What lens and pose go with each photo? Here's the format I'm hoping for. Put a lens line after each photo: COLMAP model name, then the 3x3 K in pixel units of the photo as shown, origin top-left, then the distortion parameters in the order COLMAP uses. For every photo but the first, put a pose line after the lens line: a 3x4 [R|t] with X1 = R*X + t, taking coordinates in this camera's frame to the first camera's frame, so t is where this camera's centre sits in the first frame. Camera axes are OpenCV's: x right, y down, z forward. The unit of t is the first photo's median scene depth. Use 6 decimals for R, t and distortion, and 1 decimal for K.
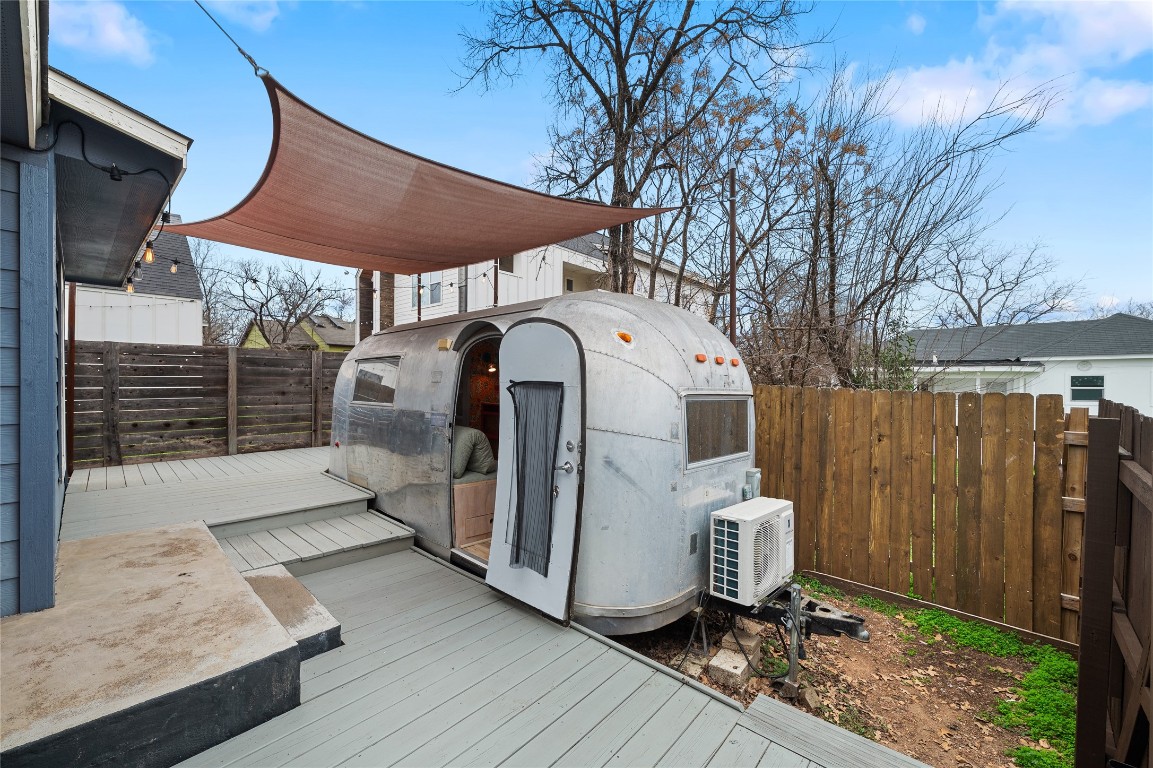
lens RADIAL K [[472.5, 0, 574.8], [0, 472.5, 384.2], [0, 0, 1]] dist [-0.002795, 0.000638]
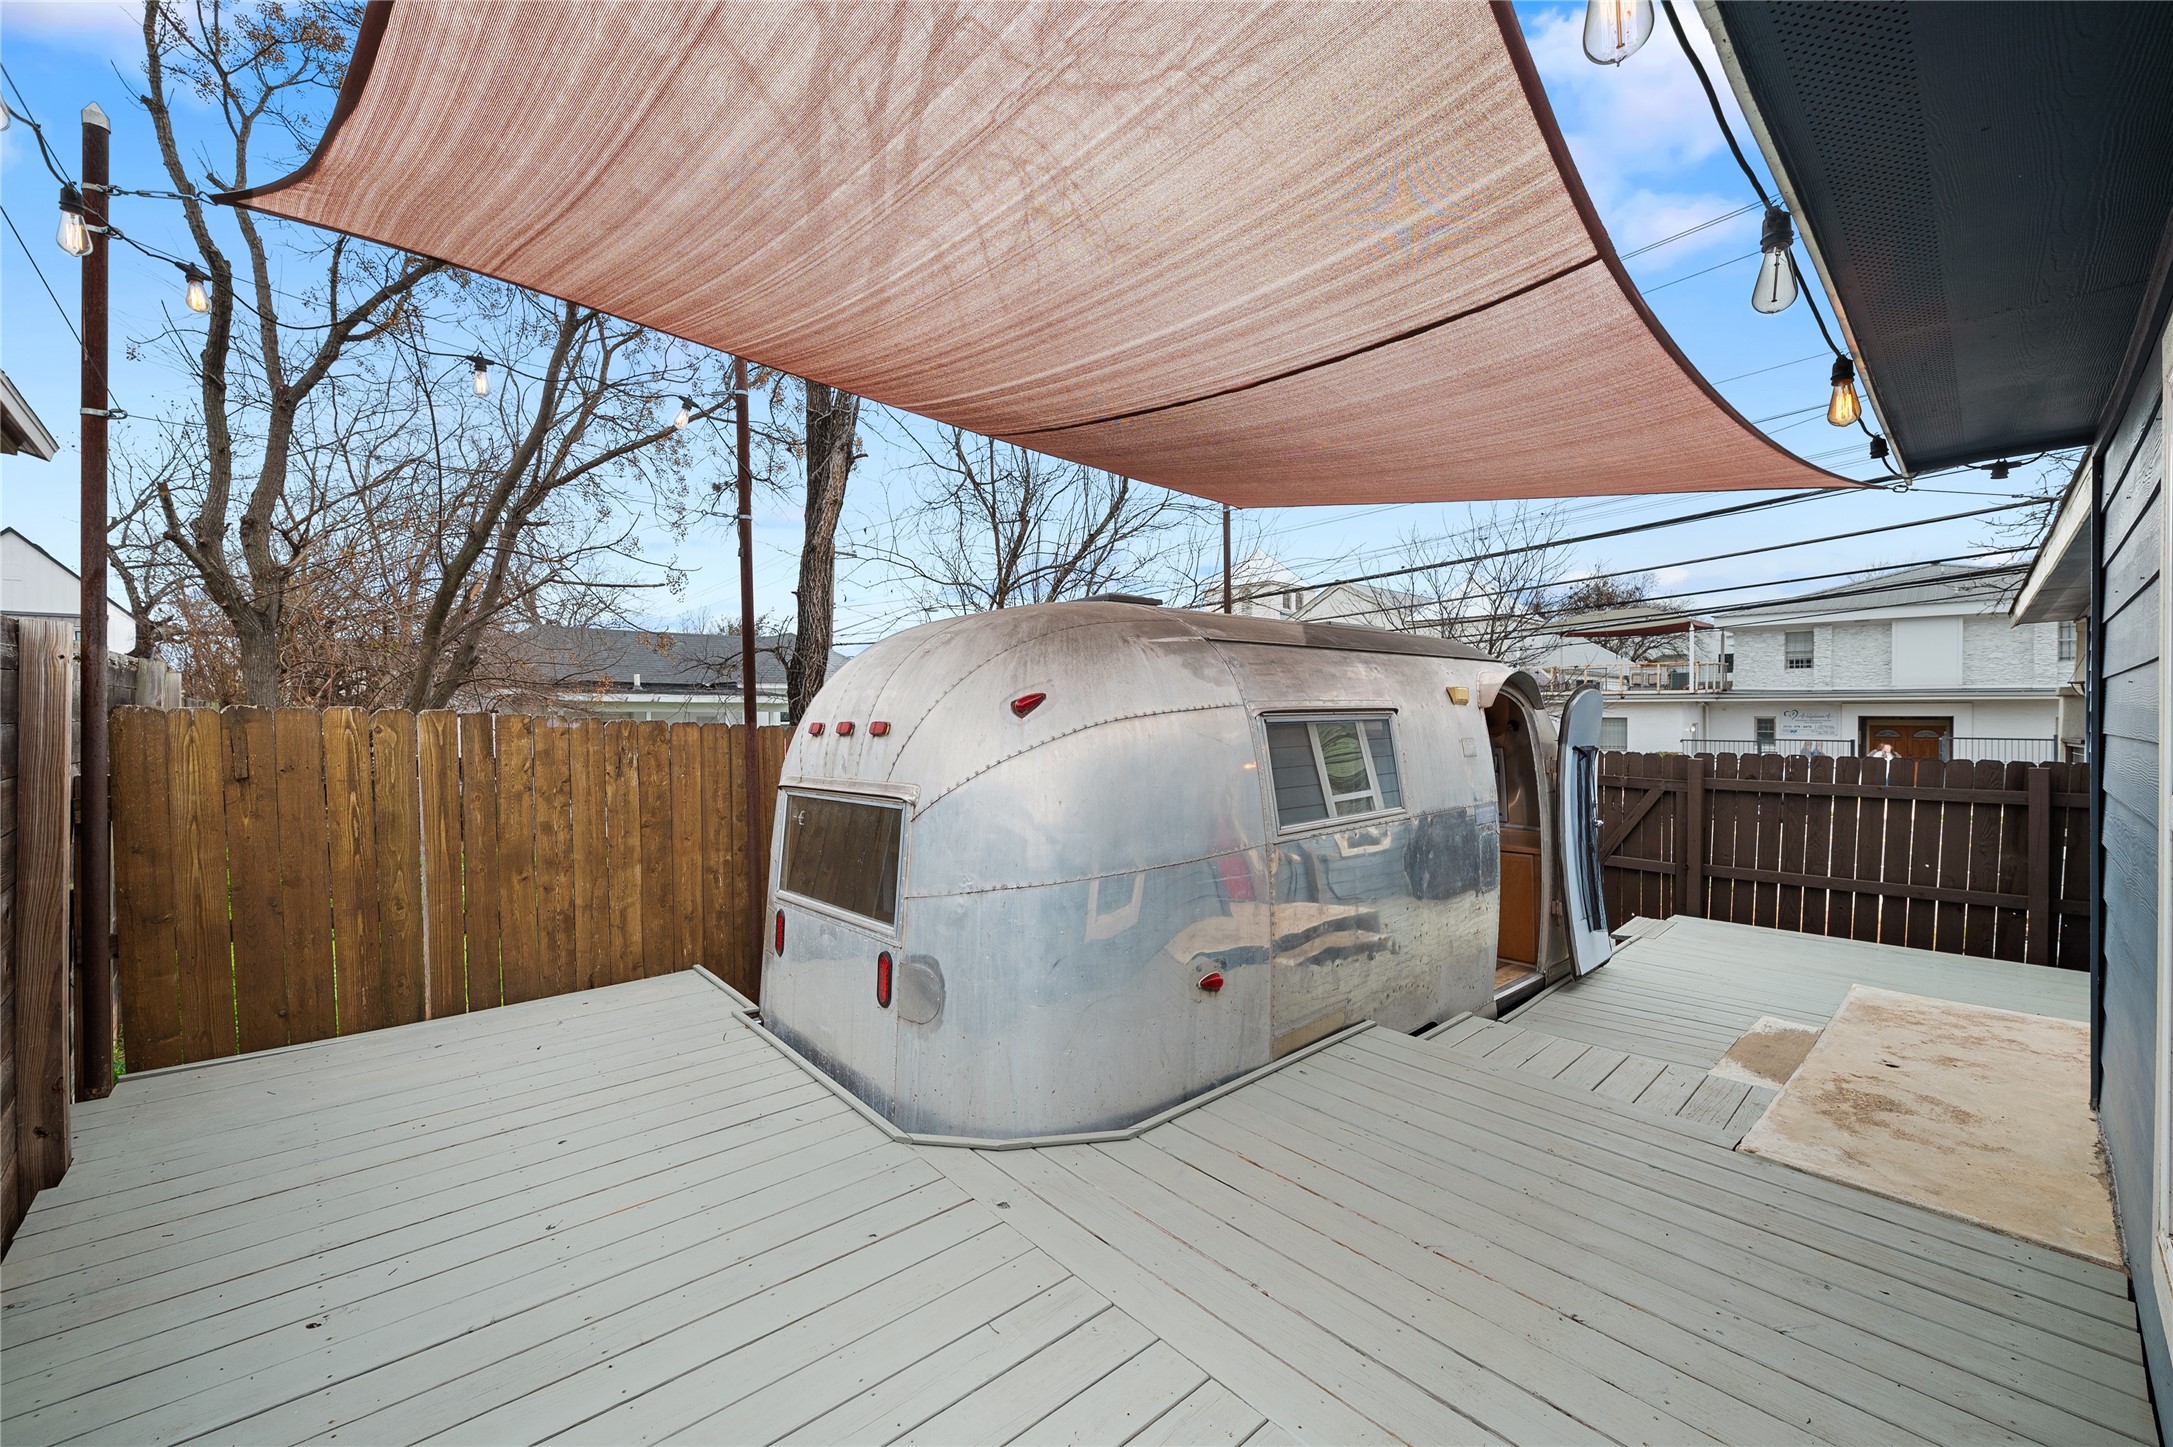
lens RADIAL K [[890.5, 0, 1087.1], [0, 890.5, 719.3], [0, 0, 1]] dist [-0.002795, 0.000638]
pose [[0.049270, -0.019409, 0.998597, -1.986204], [0.009396, 0.999776, 0.018968, -0.104976], [-0.998741, 0.008449, 0.049441, 1.931734]]
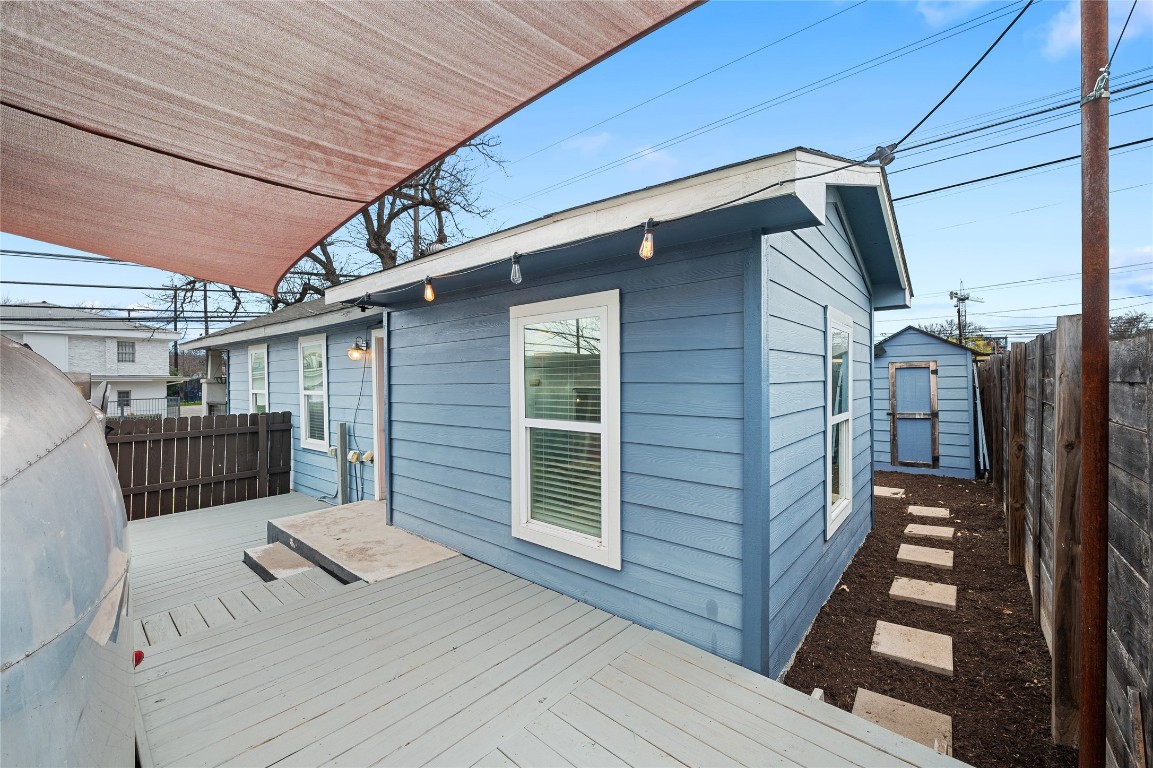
lens RADIAL K [[472.5, 0, 577.0], [0, 472.5, 374.2], [0, 0, 1]] dist [-0.002795, 0.000638]
pose [[-0.999162, 0.008175, -0.040116, -1.503643], [0.007816, 0.999928, 0.009108, -0.166727], [0.040188, 0.008787, -0.999154, 2.510108]]
